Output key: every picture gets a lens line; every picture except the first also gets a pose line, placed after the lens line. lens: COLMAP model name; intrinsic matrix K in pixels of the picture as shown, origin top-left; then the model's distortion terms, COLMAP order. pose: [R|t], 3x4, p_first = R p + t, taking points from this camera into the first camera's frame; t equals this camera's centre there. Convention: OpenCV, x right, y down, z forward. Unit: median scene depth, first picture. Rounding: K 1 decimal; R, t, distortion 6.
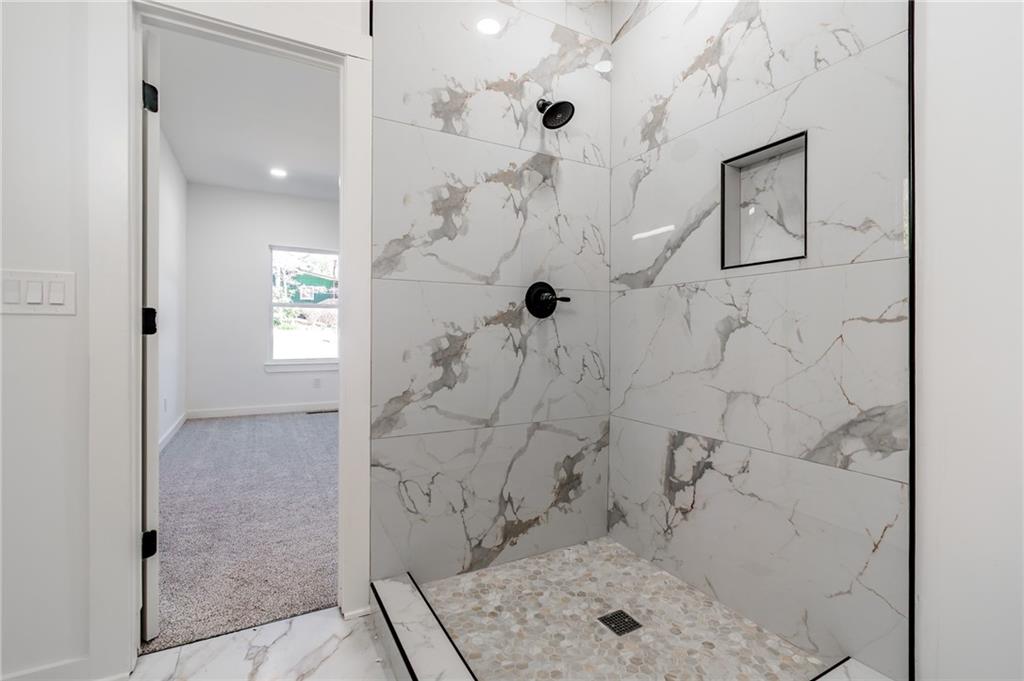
lens RADIAL K [[460.9, 0, 514.0], [0, 460.9, 338.3], [0, 0, 1]] dist [-0.000804, -0.000218]
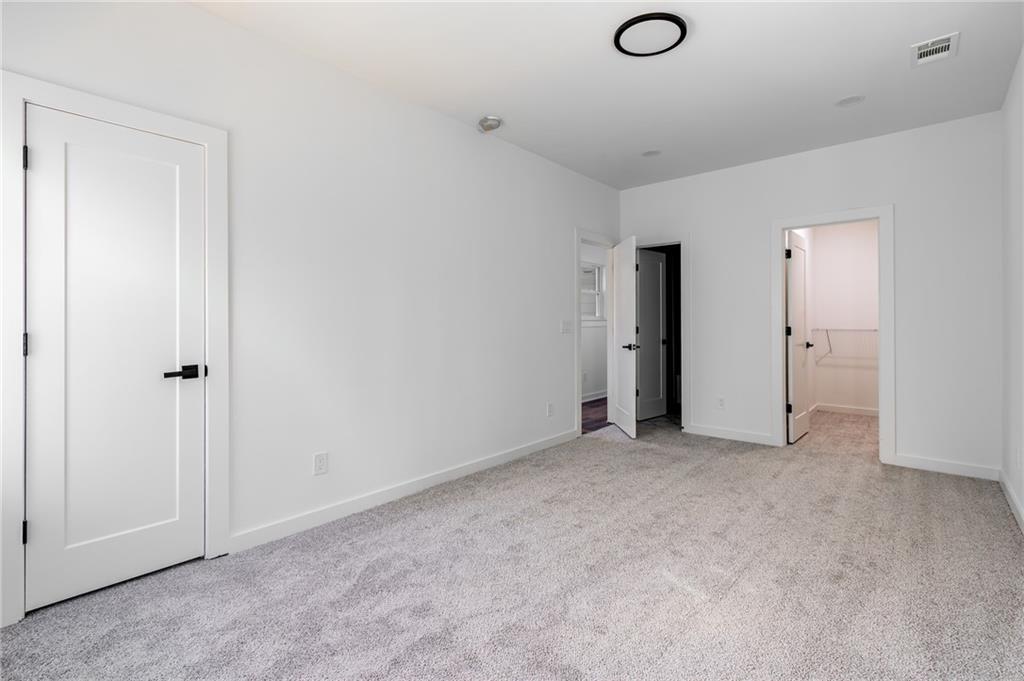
lens RADIAL K [[460.9, 0, 511.1], [0, 460.9, 335.8], [0, 0, 1]] dist [-0.000804, -0.000218]
pose [[0.370099, 0.002819, -0.928988, 1.210824], [-0.002337, 0.999995, 0.002104, -0.010050], [0.928989, 0.001393, 0.370104, -1.636290]]
